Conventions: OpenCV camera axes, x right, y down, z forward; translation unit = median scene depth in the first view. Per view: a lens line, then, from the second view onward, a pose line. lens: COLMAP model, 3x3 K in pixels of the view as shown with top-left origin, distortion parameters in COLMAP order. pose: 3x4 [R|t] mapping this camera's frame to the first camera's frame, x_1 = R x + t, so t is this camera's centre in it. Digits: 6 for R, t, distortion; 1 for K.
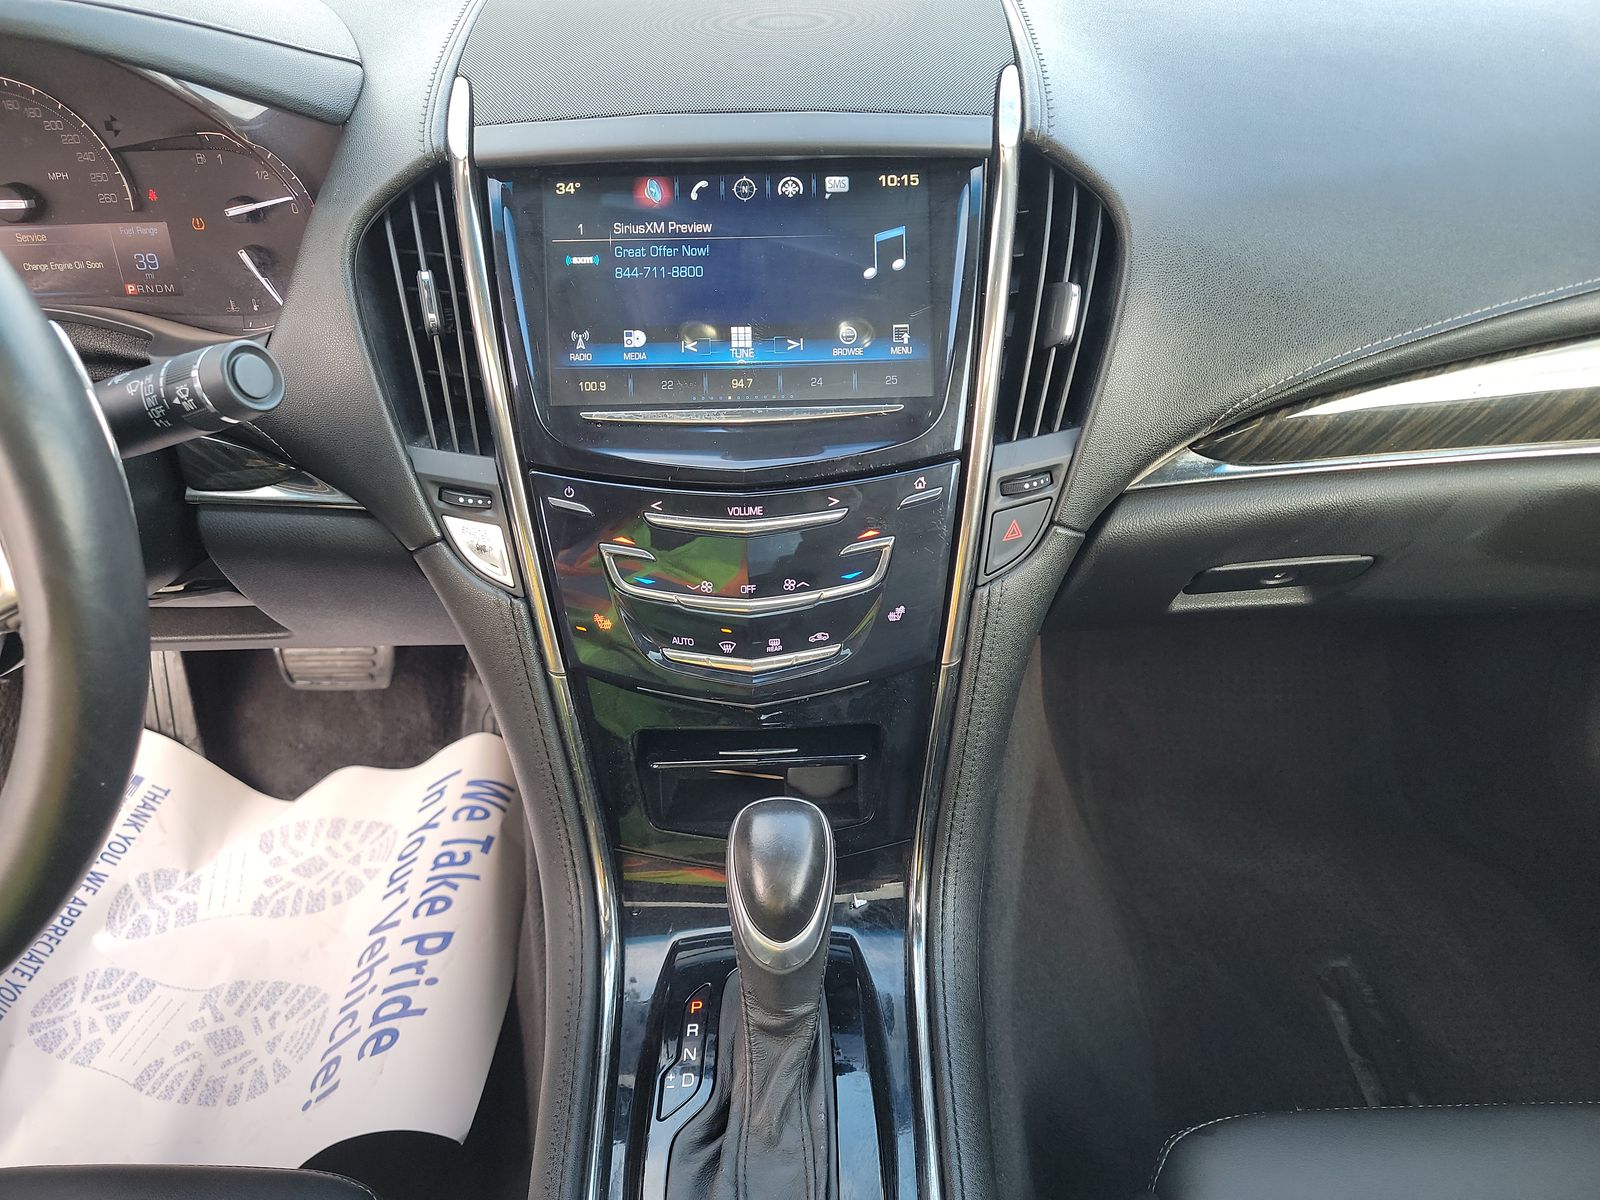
lens RADIAL K [[1105.8, 0, 814.7], [0, 1105.8, 596.8], [0, 0, 1]] dist [0.070767, -0.061404]
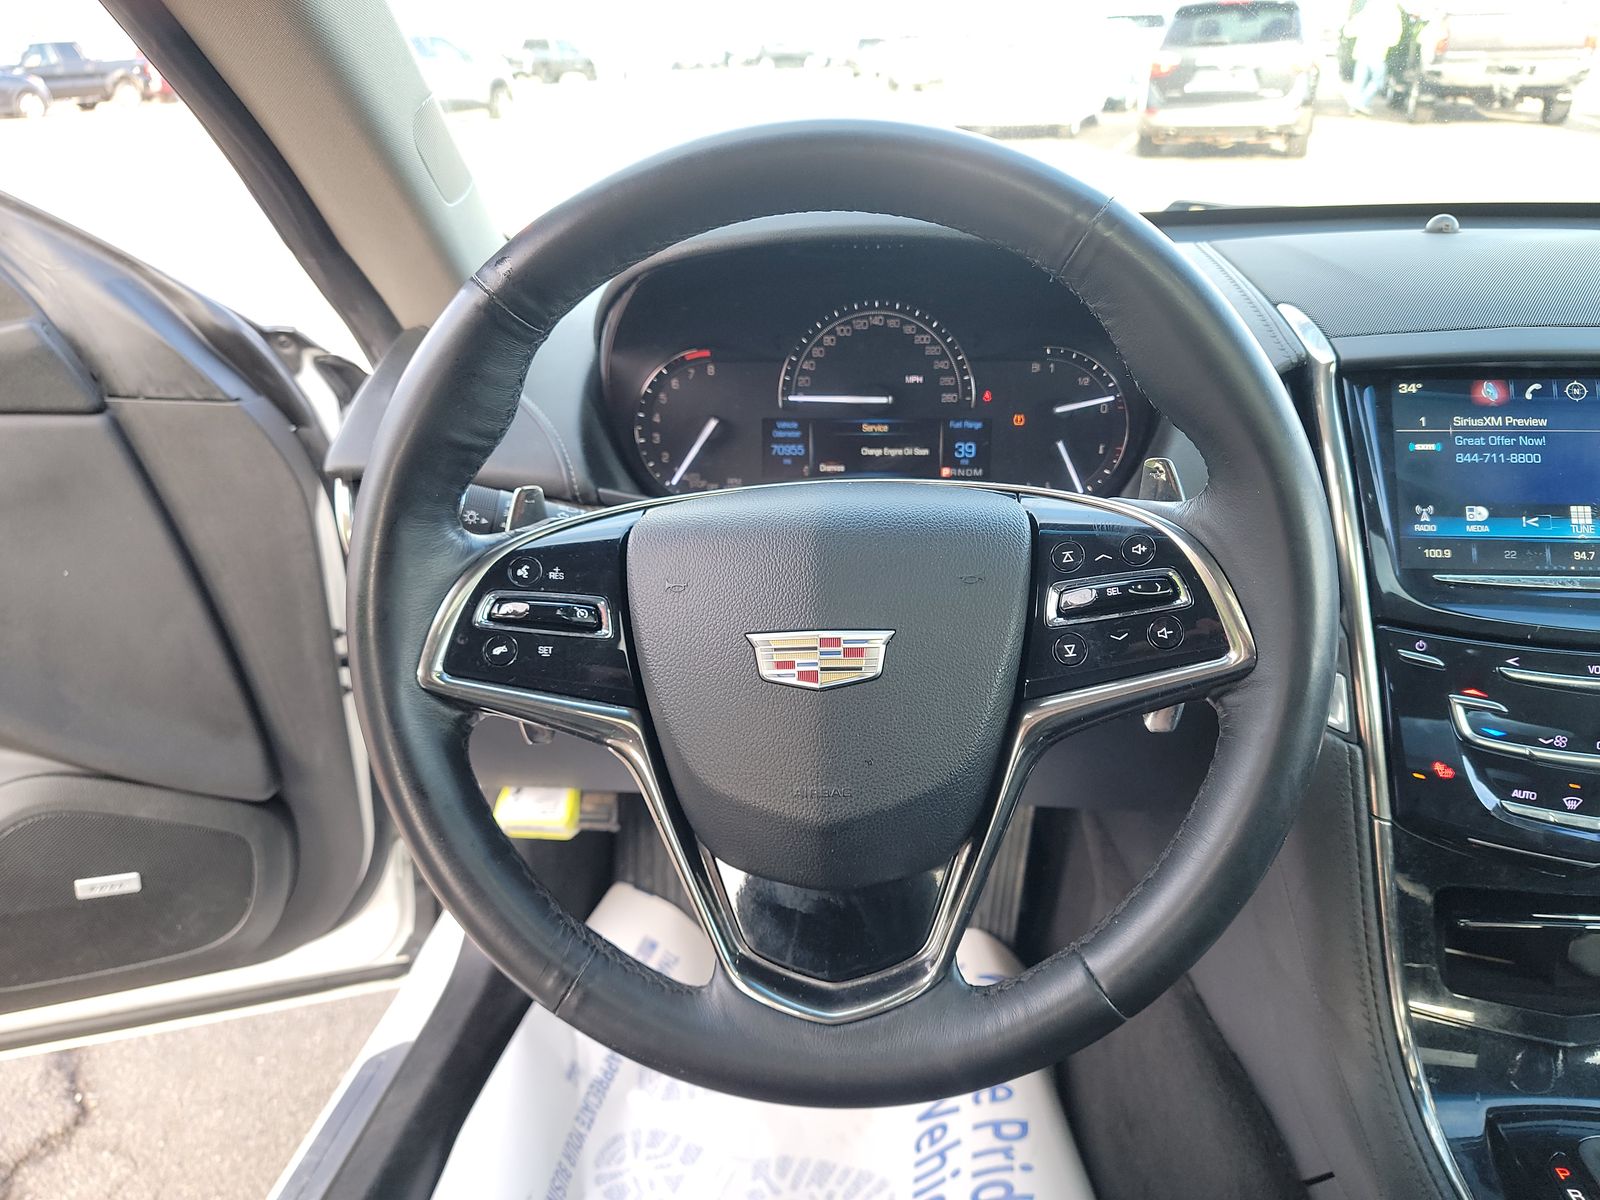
lens RADIAL K [[1133.0, 0, 800.0], [0, 1133.0, 600.0], [0, 0, 1]] dist [0.004376, 0.001559]
pose [[0.990902, 0.044577, -0.126992, -0.684305], [-0.072874, 0.970980, -0.227789, 0.159487], [0.113153, 0.234971, 0.965394, -0.151861]]
